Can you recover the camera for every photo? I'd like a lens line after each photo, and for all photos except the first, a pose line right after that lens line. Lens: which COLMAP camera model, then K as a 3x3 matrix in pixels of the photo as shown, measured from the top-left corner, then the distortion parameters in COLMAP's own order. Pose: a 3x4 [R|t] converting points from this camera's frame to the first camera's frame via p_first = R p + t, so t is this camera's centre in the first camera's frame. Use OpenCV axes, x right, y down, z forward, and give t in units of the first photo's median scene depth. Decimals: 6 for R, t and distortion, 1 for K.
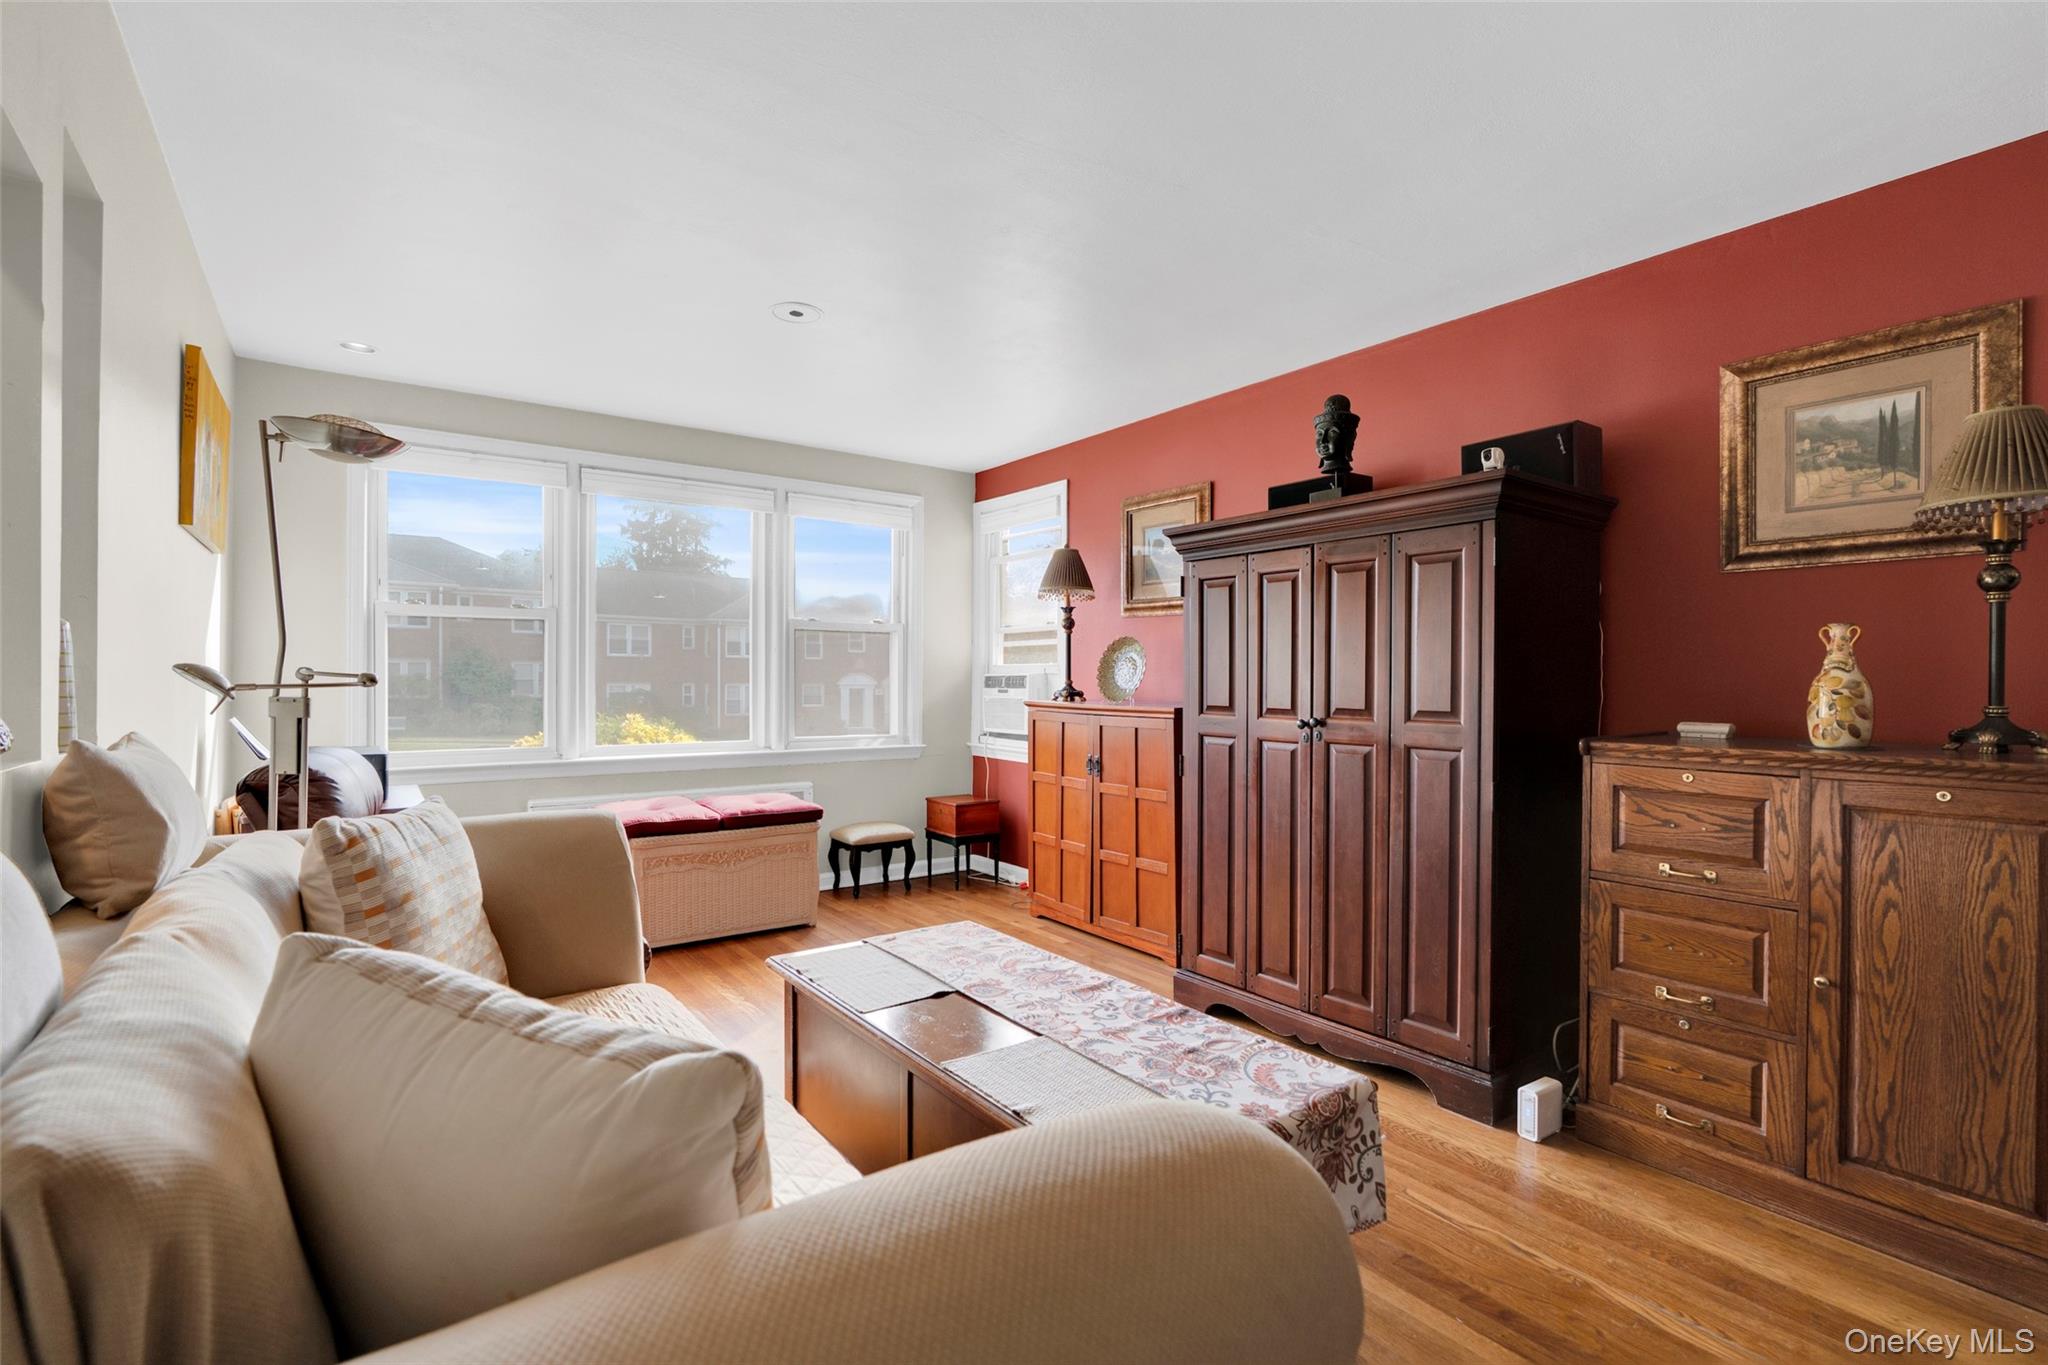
lens RADIAL K [[929.1, 0, 1014.8], [0, 929.1, 684.6], [0, 0, 1]] dist [-0.010201, 0.004536]
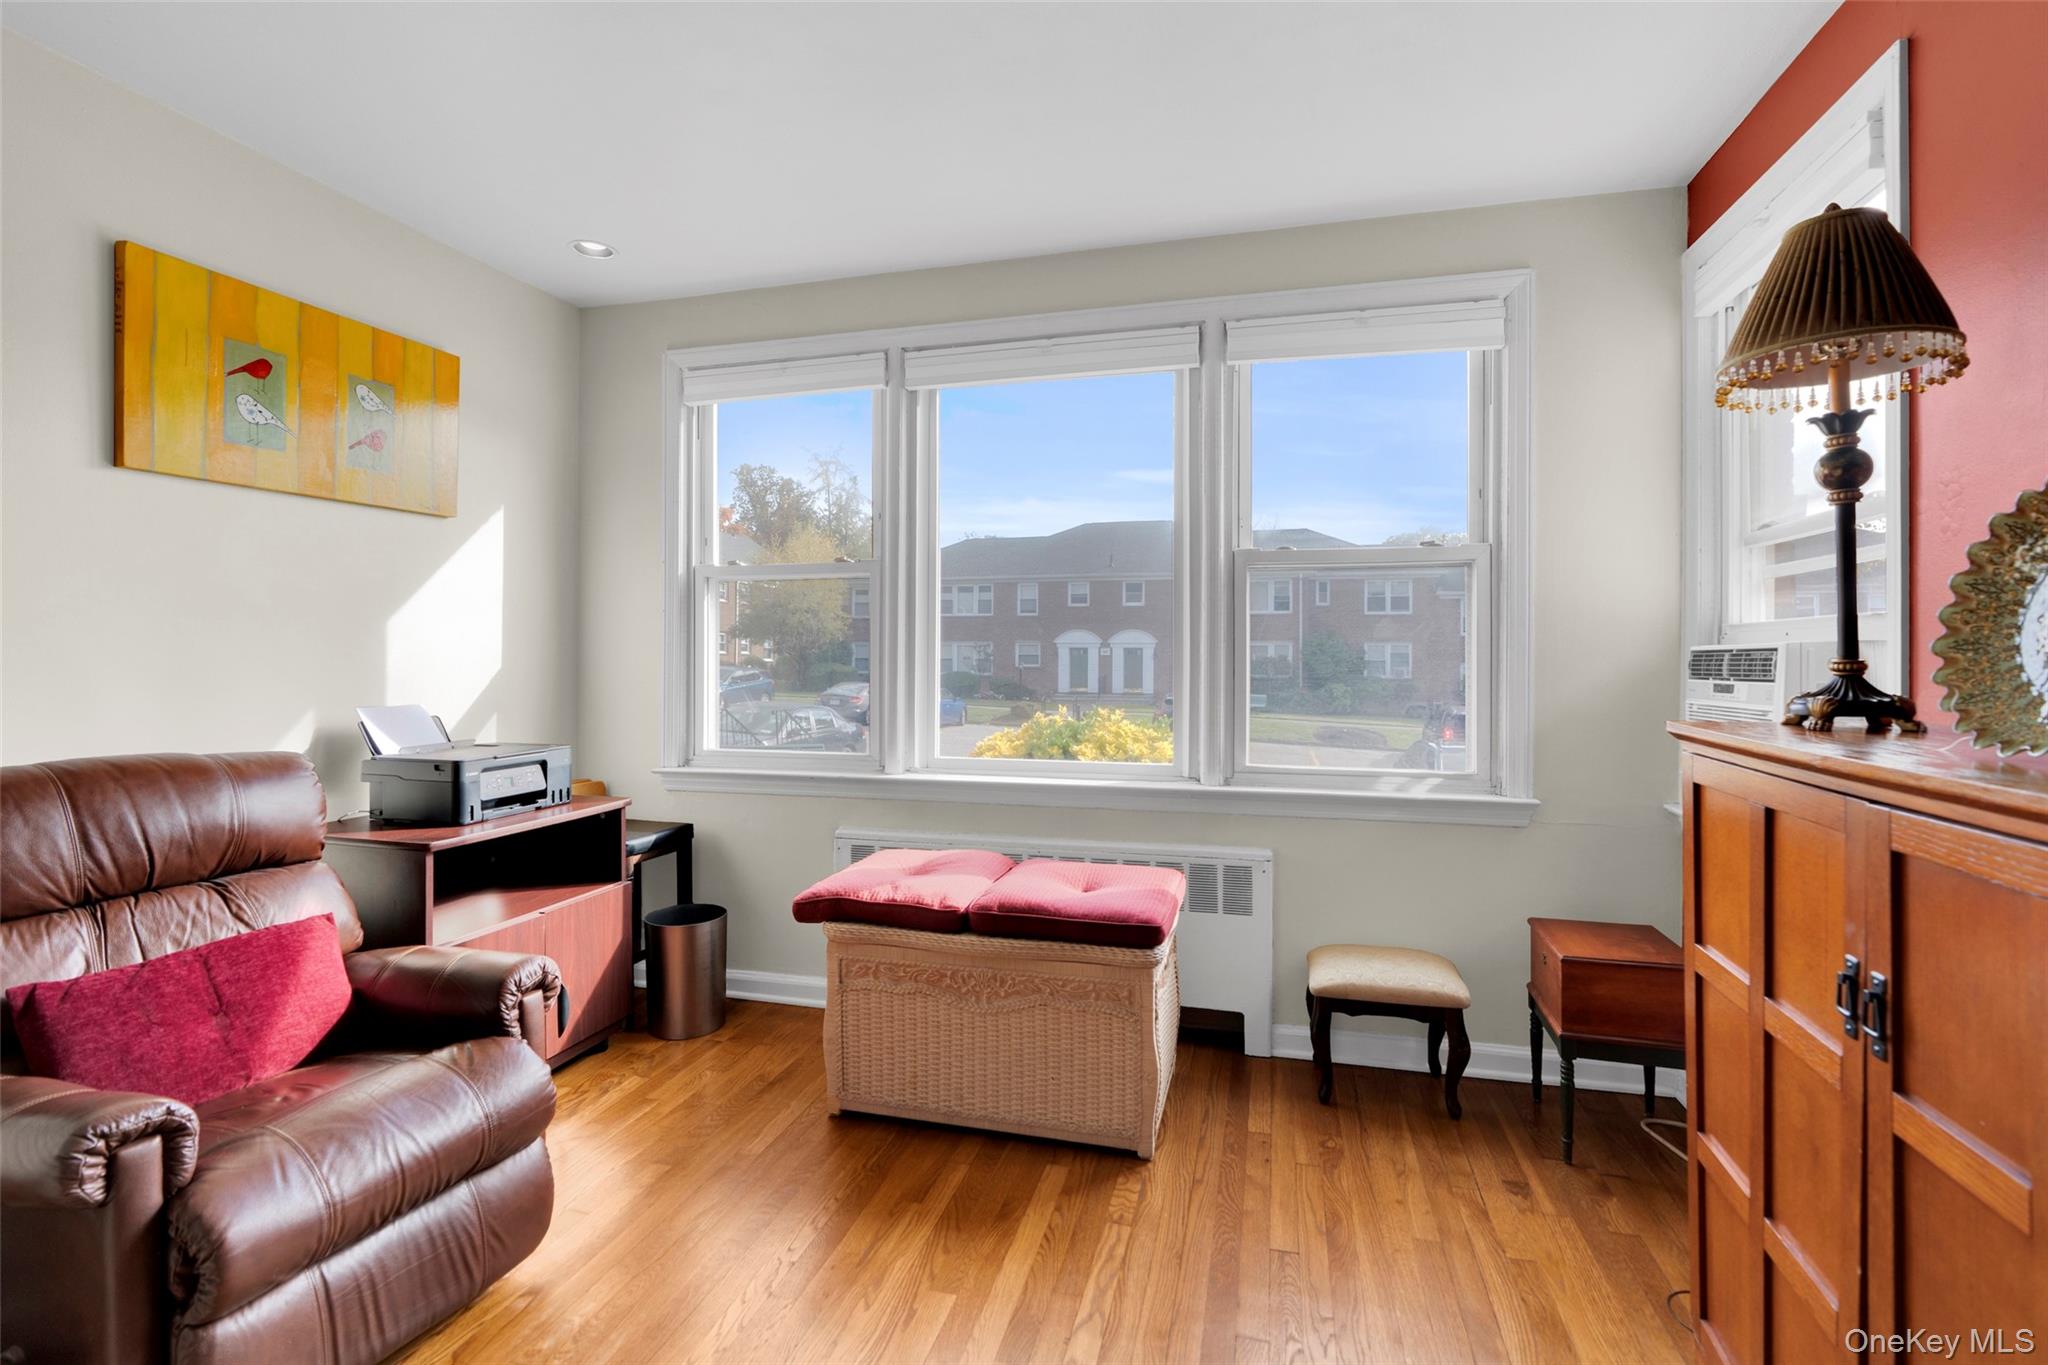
lens RADIAL K [[929.1, 0, 1028.6], [0, 929.1, 657.6], [0, 0, 1]] dist [-0.010201, 0.004536]
pose [[0.629467, -0.003184, -0.777021, 0.217085], [-0.003428, 0.999970, -0.006875, -0.004556], [0.777020, 0.006992, 0.629438, 1.087499]]
